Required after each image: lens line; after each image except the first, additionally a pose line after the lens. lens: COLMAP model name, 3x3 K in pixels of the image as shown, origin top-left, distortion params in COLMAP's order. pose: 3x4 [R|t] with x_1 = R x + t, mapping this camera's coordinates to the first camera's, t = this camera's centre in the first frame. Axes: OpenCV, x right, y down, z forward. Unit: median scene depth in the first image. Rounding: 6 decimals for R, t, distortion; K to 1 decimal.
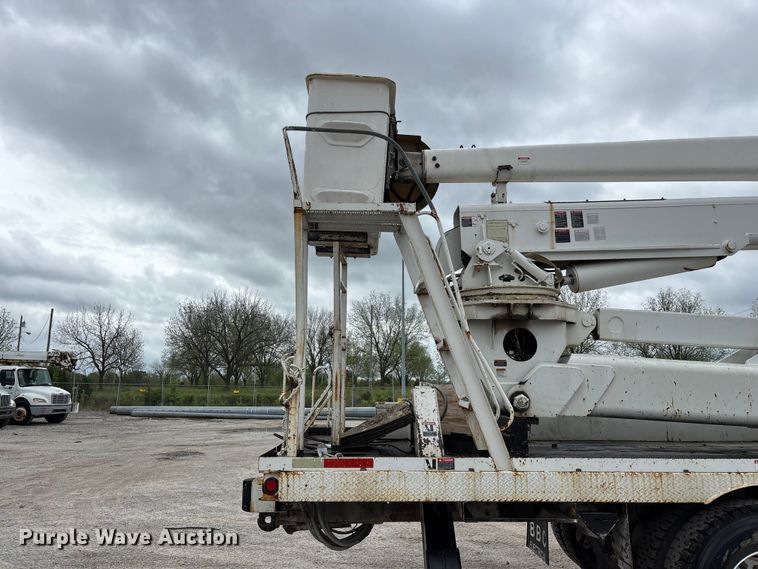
lens RADIAL K [[574.0, 0, 376.7], [0, 574.0, 292.2], [0, 0, 1]] dist [0.029798, -0.029677]
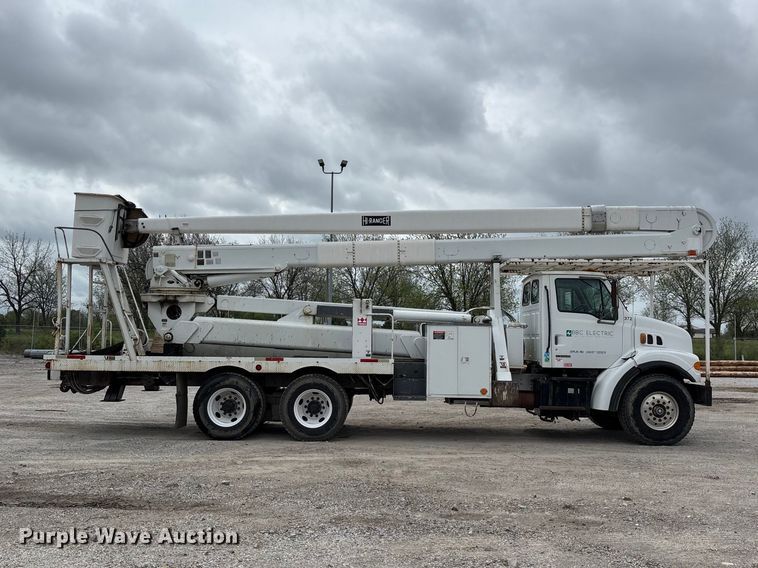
lens RADIAL K [[767.4, 0, 381.5], [0, 767.4, 284.8], [0, 0, 1]] dist [0.026866, 0.000000]
pose [[0.999940, 0.007692, -0.007756, 1.061554], [-0.006866, 0.994821, 0.101414, -0.320959], [0.008496, -0.101355, 0.994814, -1.941679]]
